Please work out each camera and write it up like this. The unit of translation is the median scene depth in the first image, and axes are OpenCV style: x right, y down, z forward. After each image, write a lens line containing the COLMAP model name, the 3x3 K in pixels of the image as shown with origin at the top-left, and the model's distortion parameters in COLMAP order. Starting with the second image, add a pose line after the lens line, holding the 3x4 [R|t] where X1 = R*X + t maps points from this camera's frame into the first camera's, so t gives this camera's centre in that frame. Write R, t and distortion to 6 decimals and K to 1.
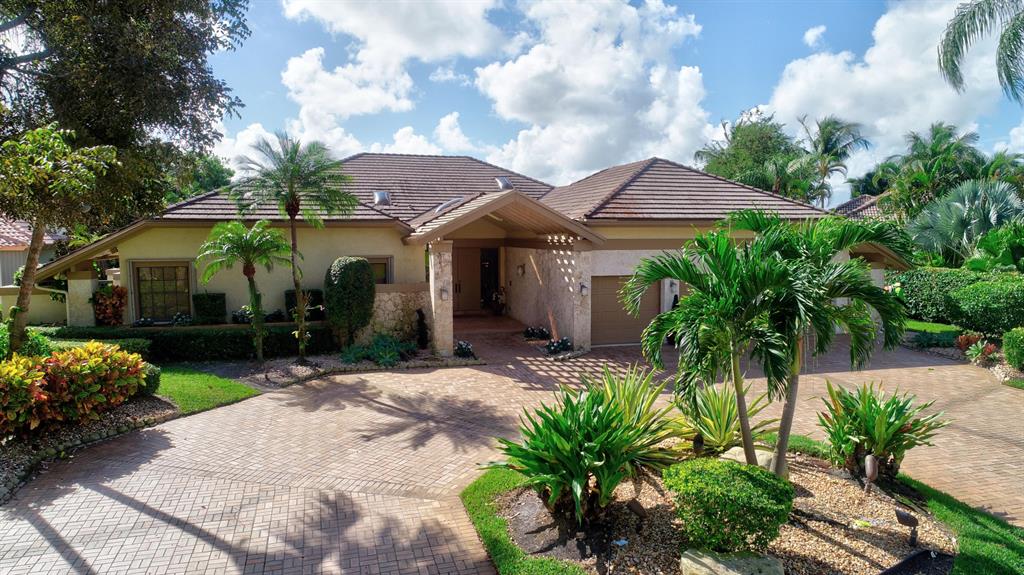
lens RADIAL K [[685.0, 0, 512.0], [0, 685.0, 287.5], [0, 0, 1]] dist [-0.002012, -0.002044]
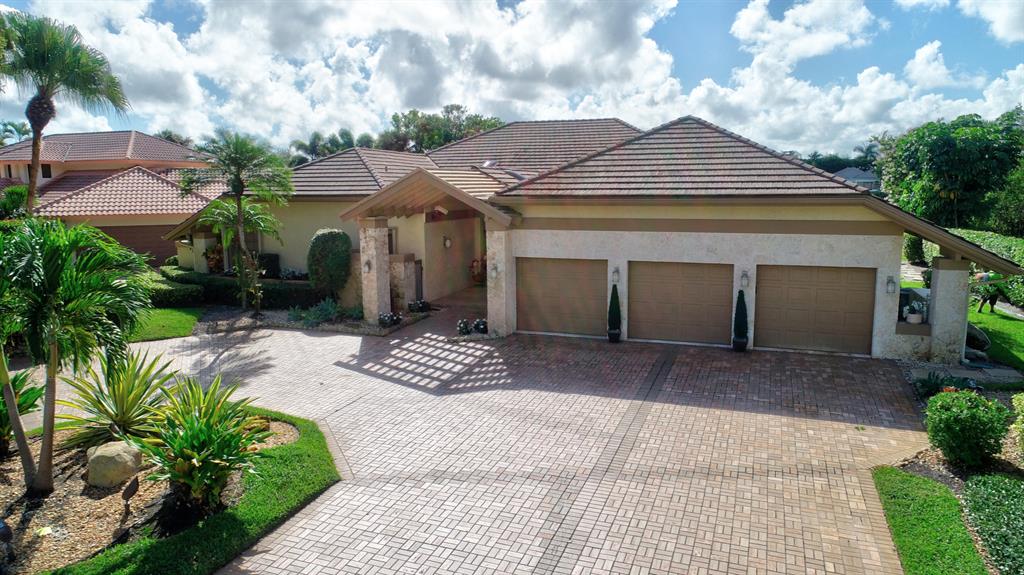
lens RADIAL K [[685.0, 0, 512.0], [0, 685.0, 287.5], [0, 0, 1]] dist [-0.002012, -0.002044]
pose [[0.801385, 0.084859, -0.592099, 0.710371], [-0.044407, 0.995594, 0.082584, -0.056298], [0.596499, -0.039888, 0.801622, 0.266010]]
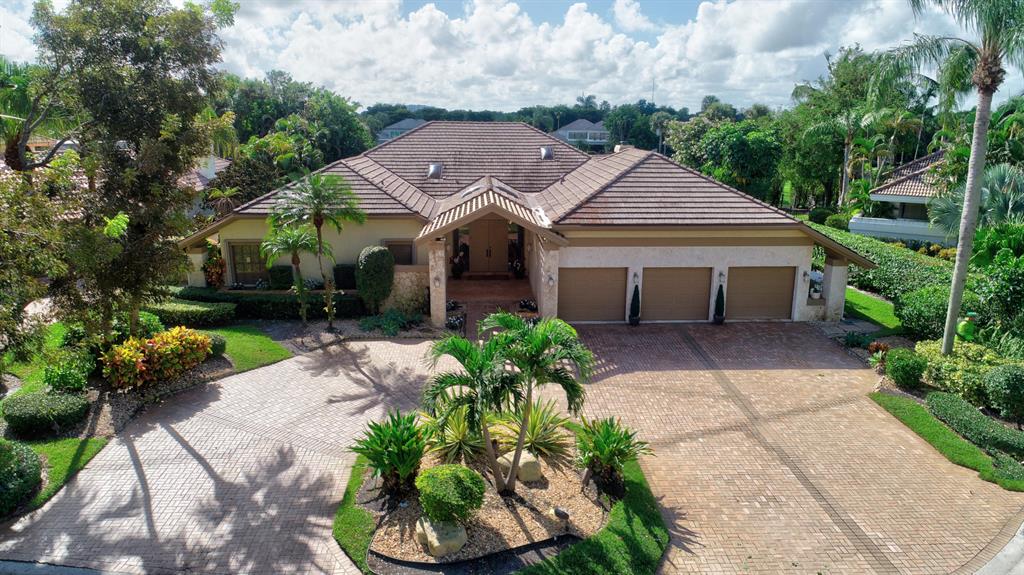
lens RADIAL K [[685.0, 0, 512.0], [0, 685.0, 287.5], [0, 0, 1]] dist [-0.002012, -0.002044]
pose [[0.973223, 0.063451, -0.220932, 0.322881], [-0.027319, 0.986263, 0.162910, -0.192986], [0.228233, -0.152512, 0.961587, -0.220552]]
